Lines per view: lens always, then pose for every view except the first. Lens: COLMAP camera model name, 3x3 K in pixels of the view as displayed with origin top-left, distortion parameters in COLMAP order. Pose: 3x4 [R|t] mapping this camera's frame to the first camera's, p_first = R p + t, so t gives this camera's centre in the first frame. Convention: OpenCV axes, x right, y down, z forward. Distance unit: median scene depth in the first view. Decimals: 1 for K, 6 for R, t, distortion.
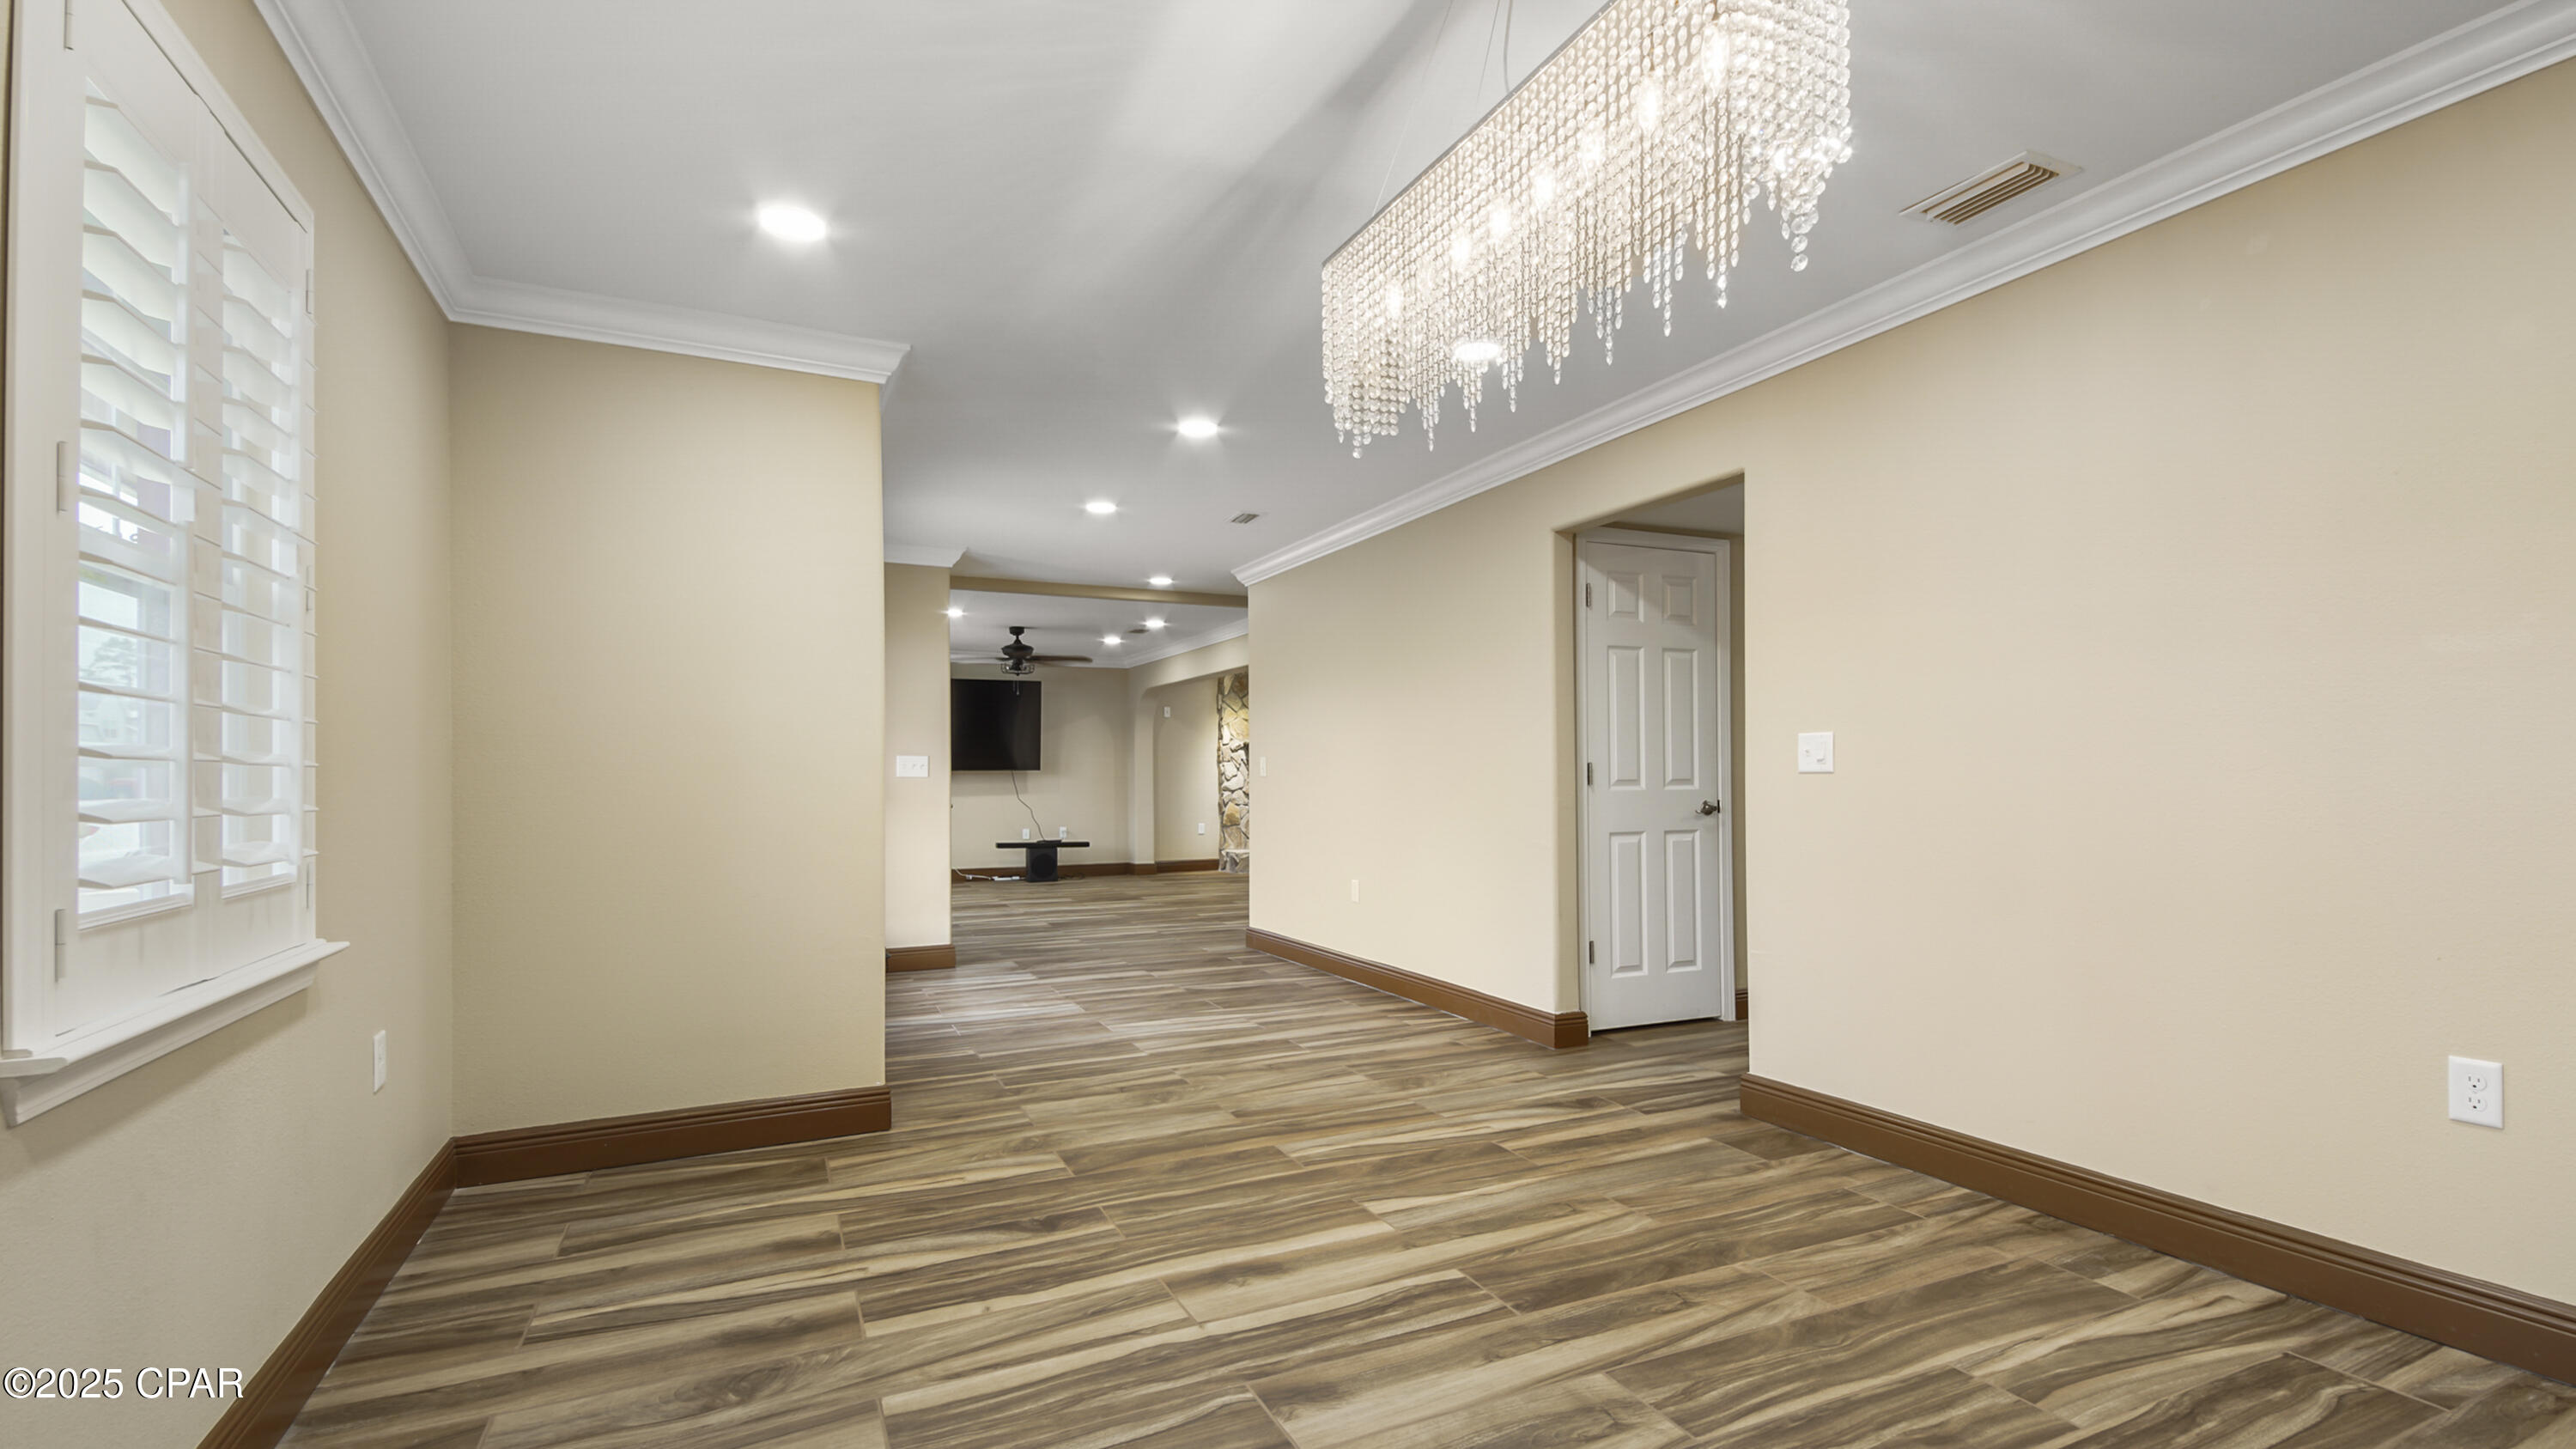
lens RADIAL K [[1155.6, 0, 1285.7], [0, 1155.6, 781.6], [0, 0, 1]] dist [0.002379, 0.000079]
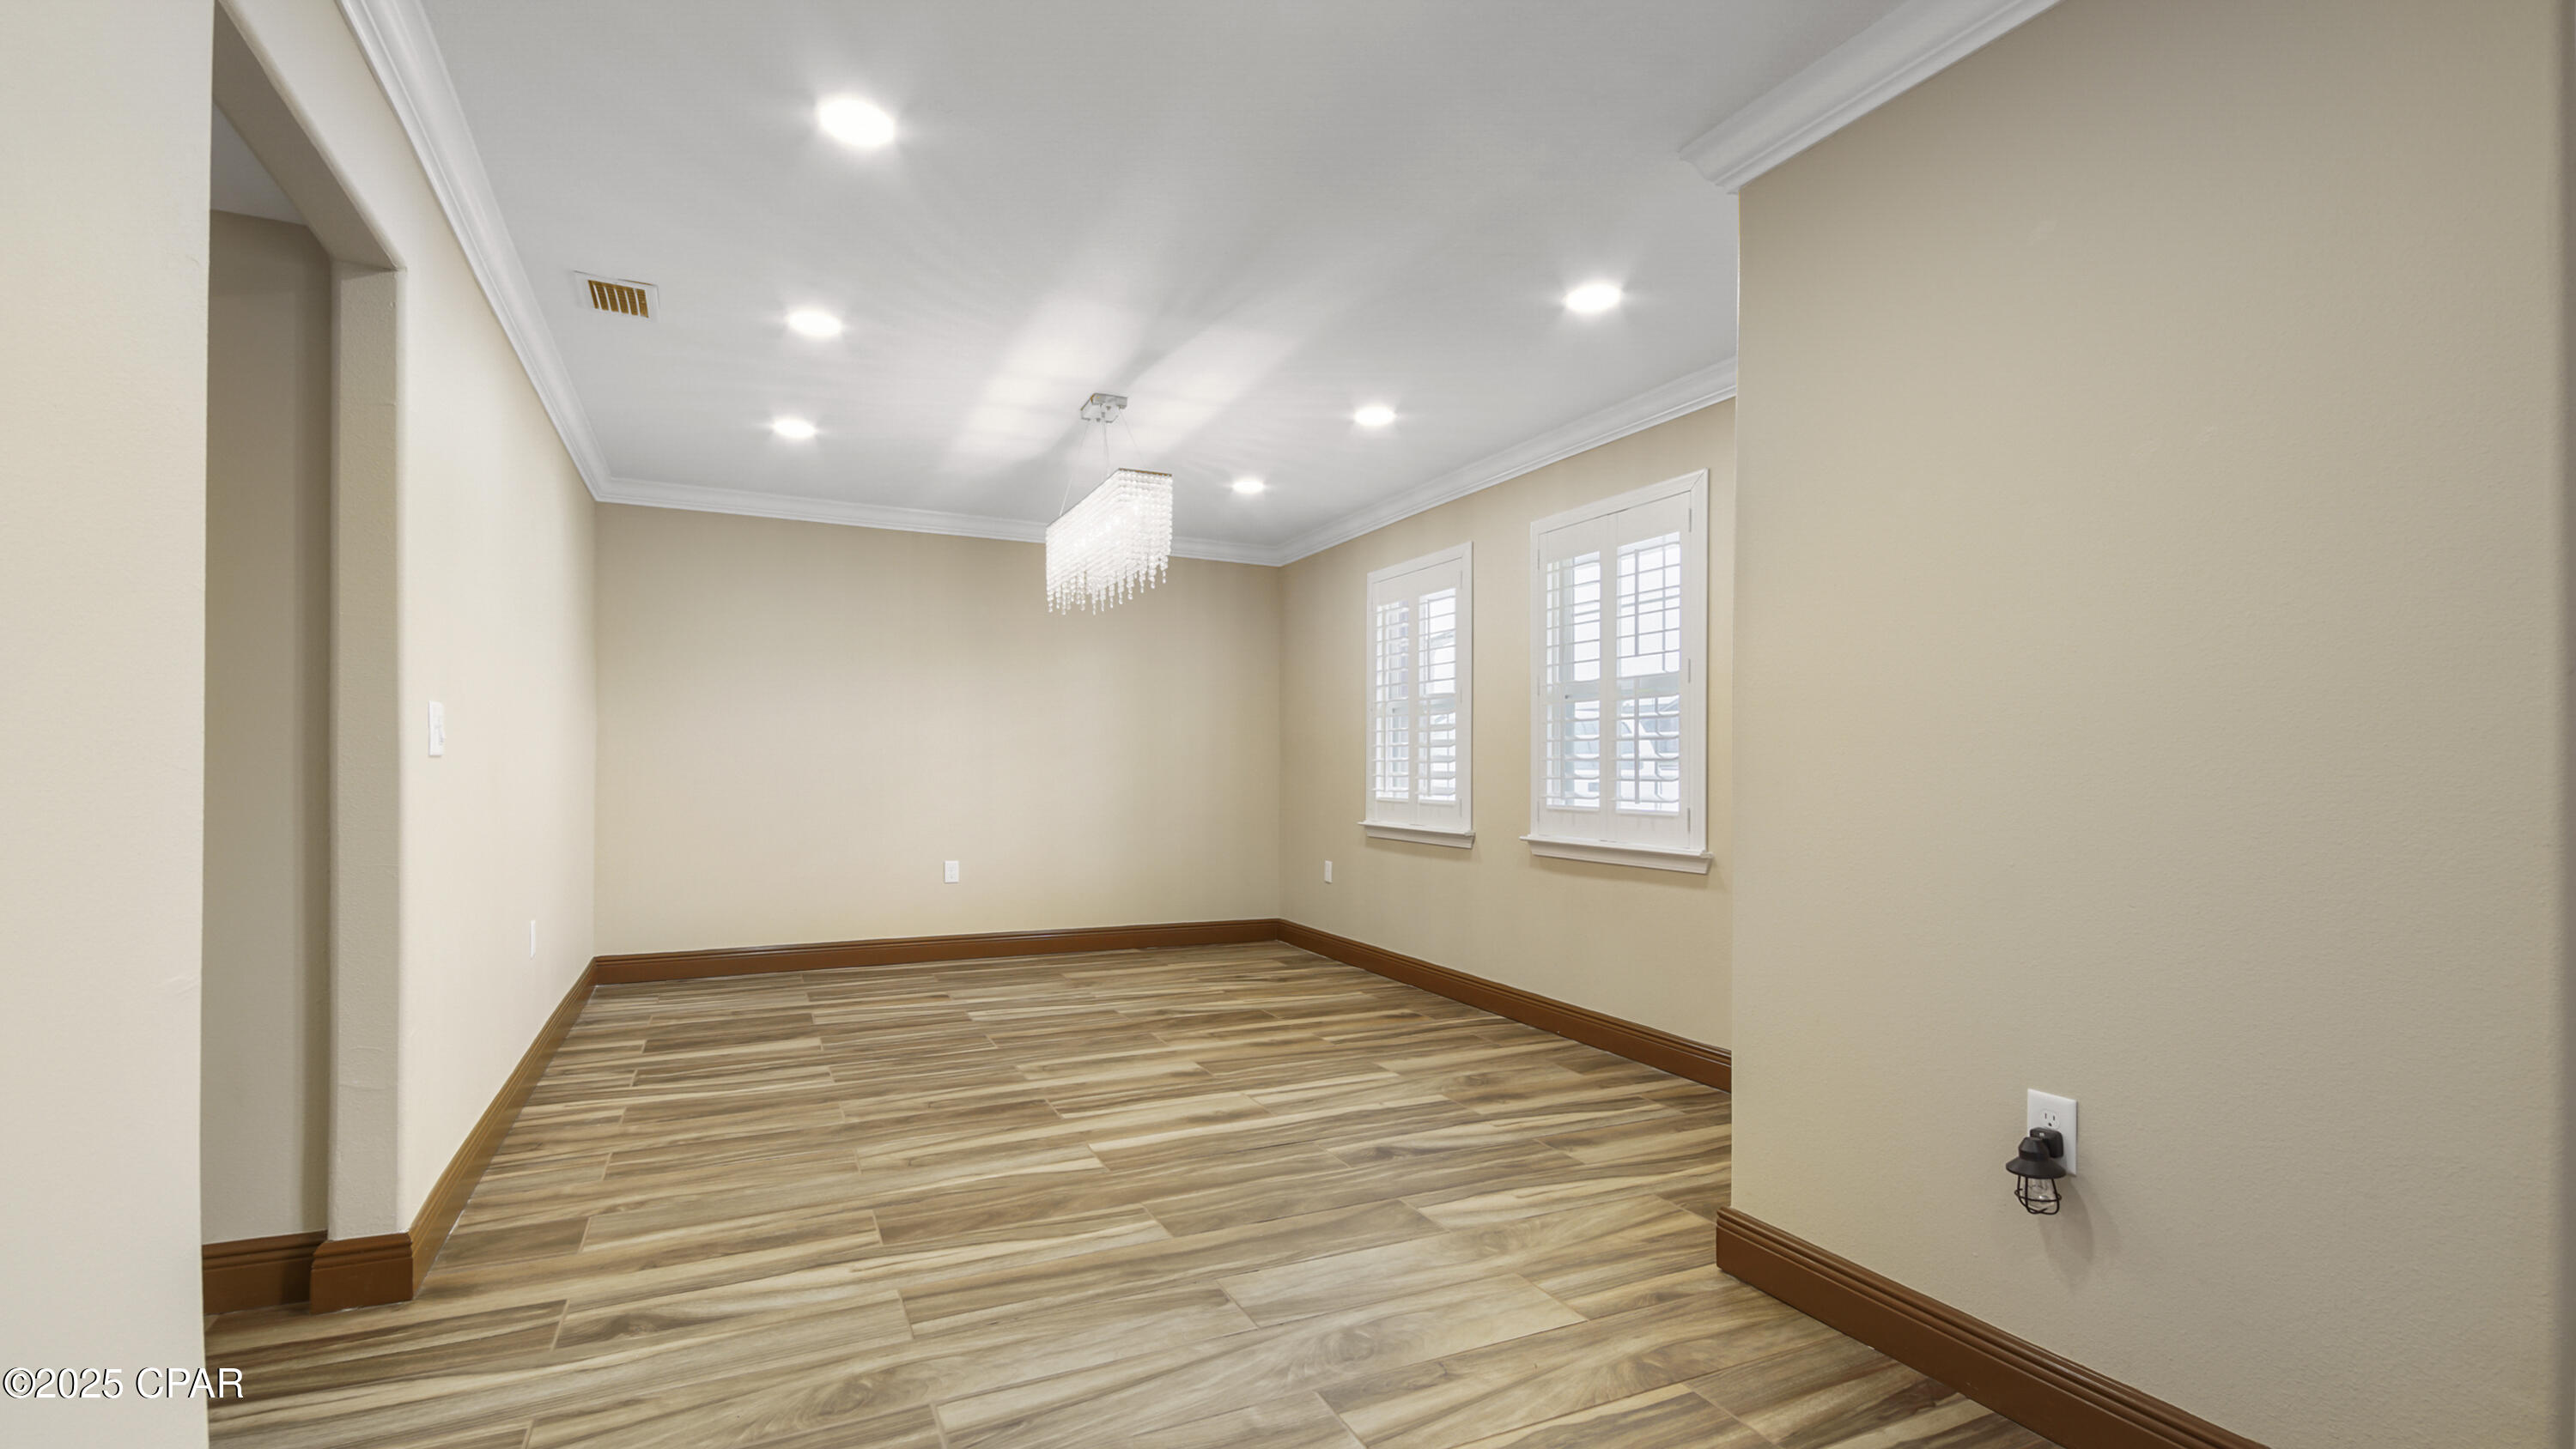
lens RADIAL K [[1132.7, 0, 1254.7], [0, 1132.7, 772.5], [0, 0, 1]] dist [-0.001221, -0.000305]
pose [[-0.999890, -0.002188, 0.014700, -0.076452], [-0.002072, 0.999967, 0.007843, -0.002758], [-0.014717, 0.007812, -0.999861, 1.784577]]
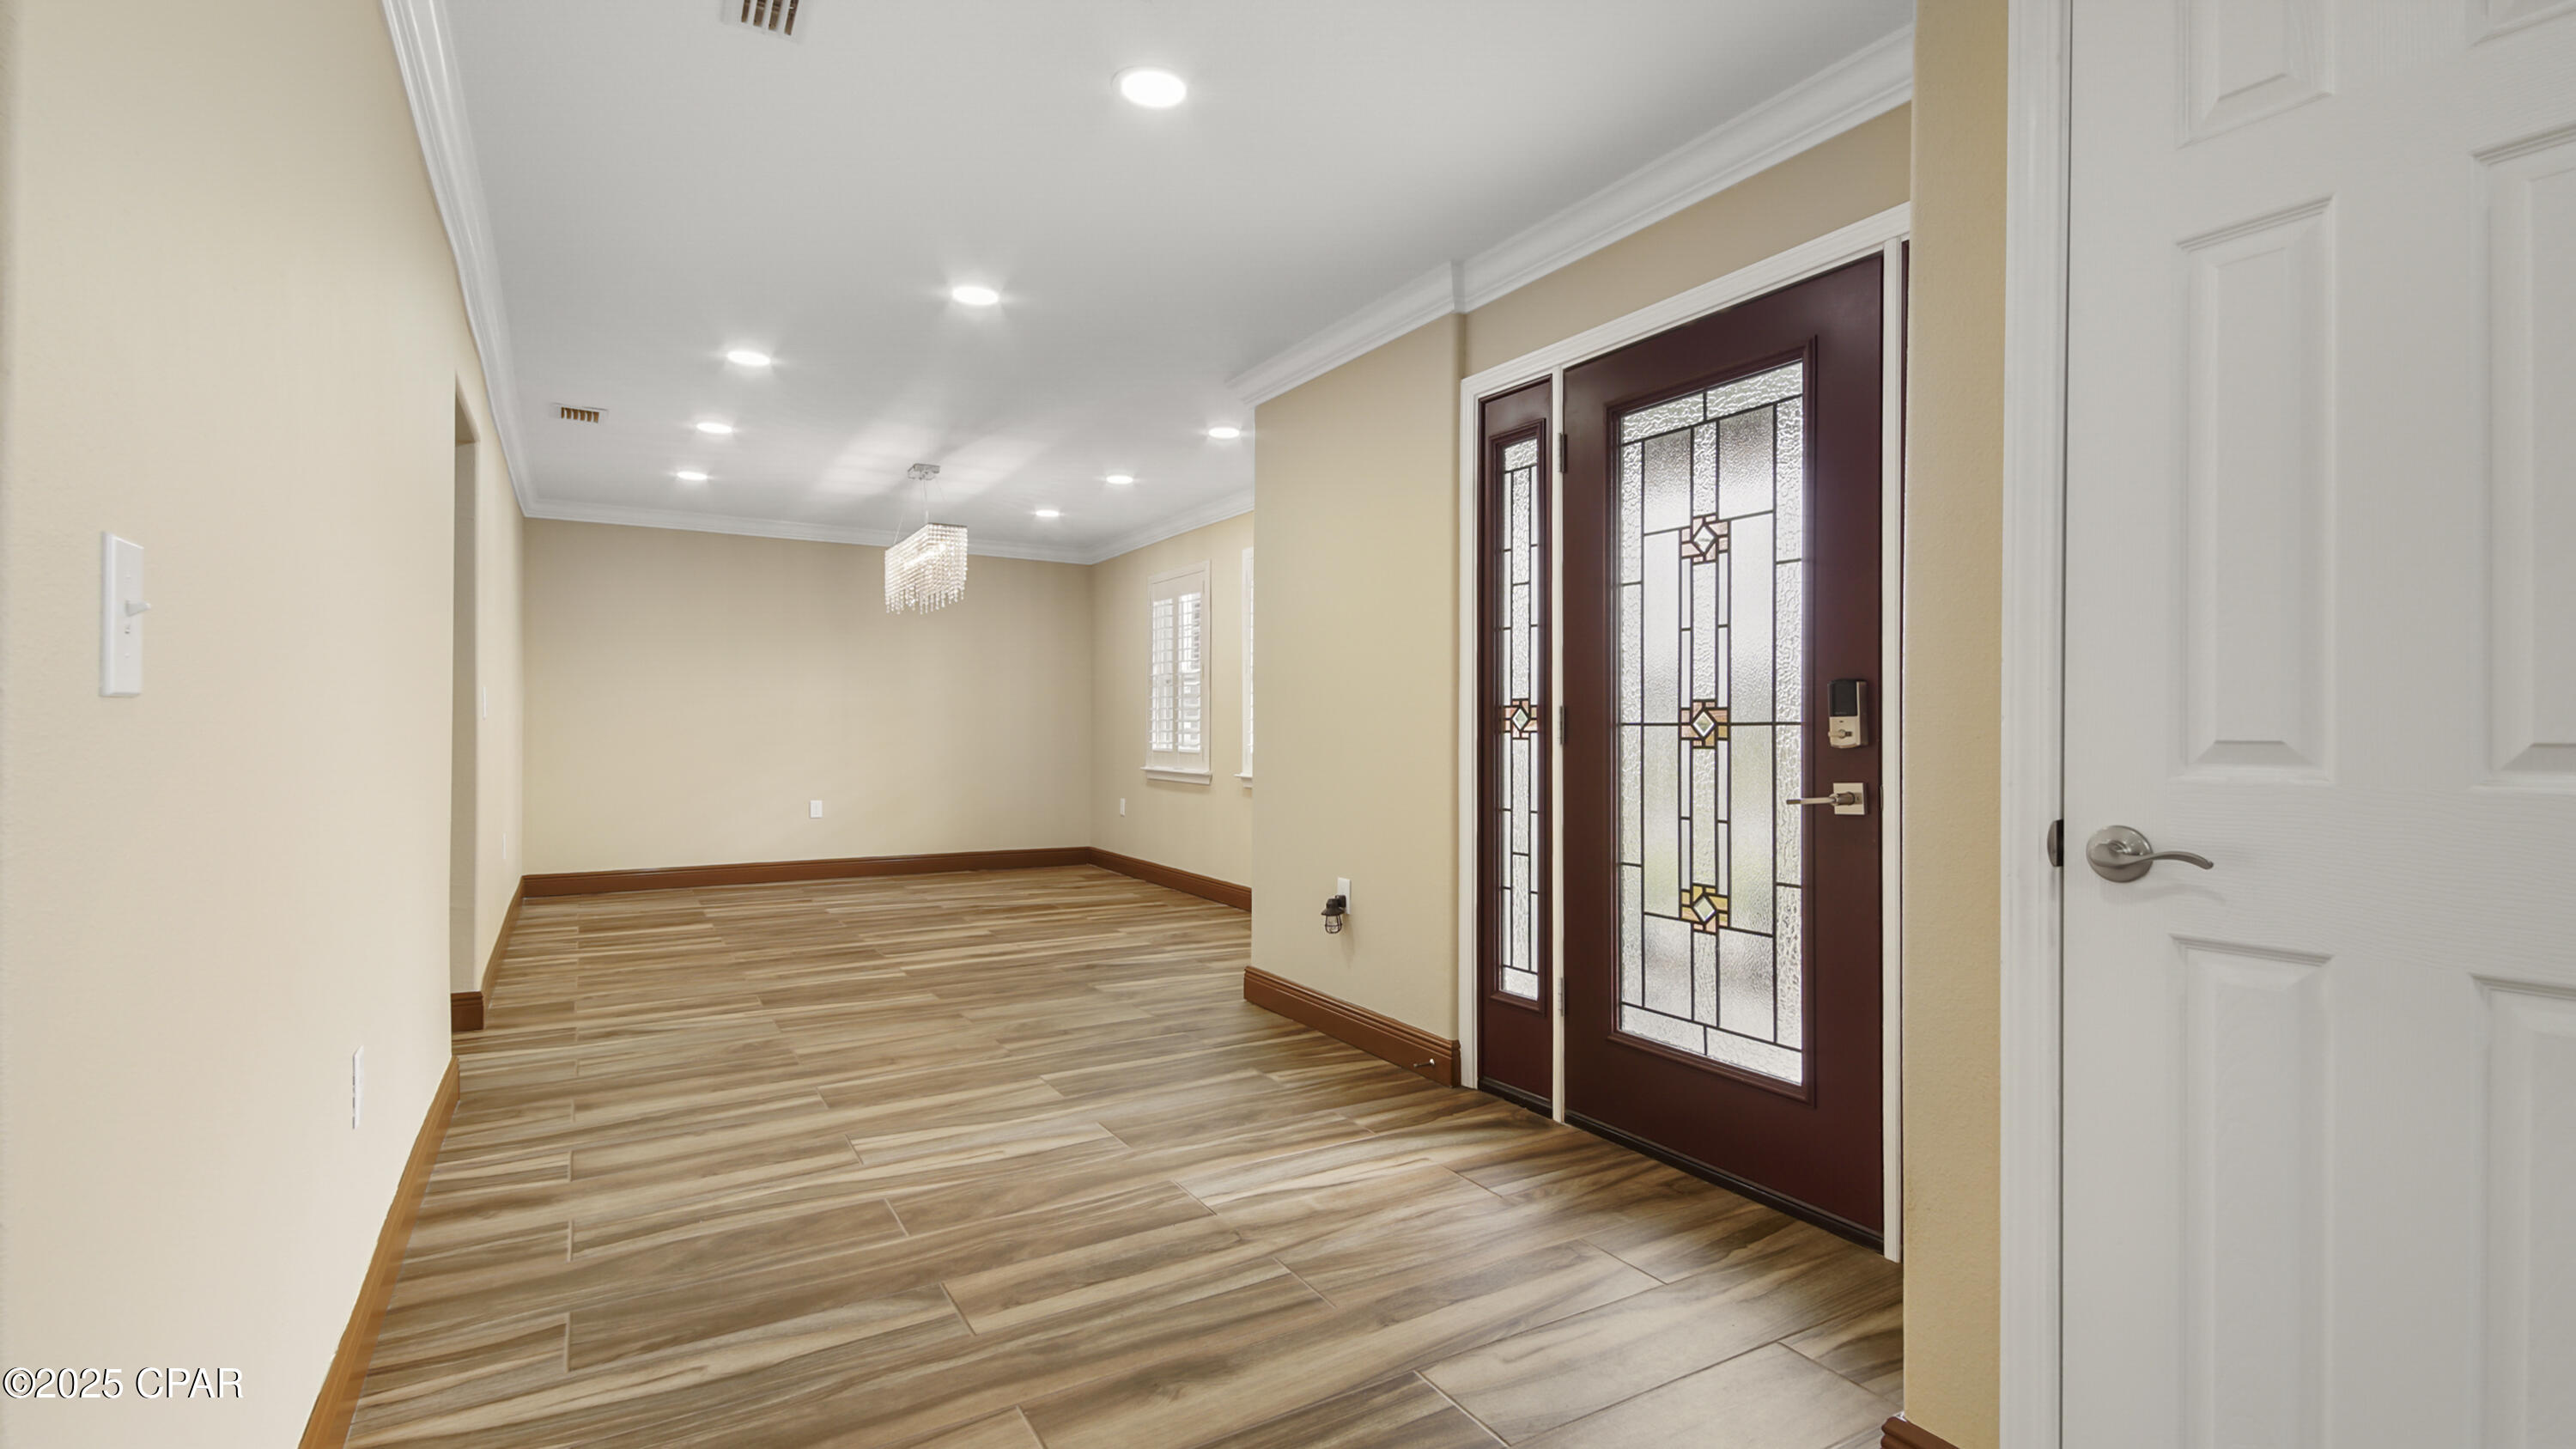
lens RADIAL K [[1161.3, 0, 1288.0], [0, 1161.3, 724.5], [0, 0, 1]] dist [0.000760, 0.000094]
pose [[-0.994946, -0.001502, -0.100397, -0.276734], [-0.001619, 0.999998, 0.001087, -0.002016], [0.100395, 0.001244, -0.994947, 2.402661]]
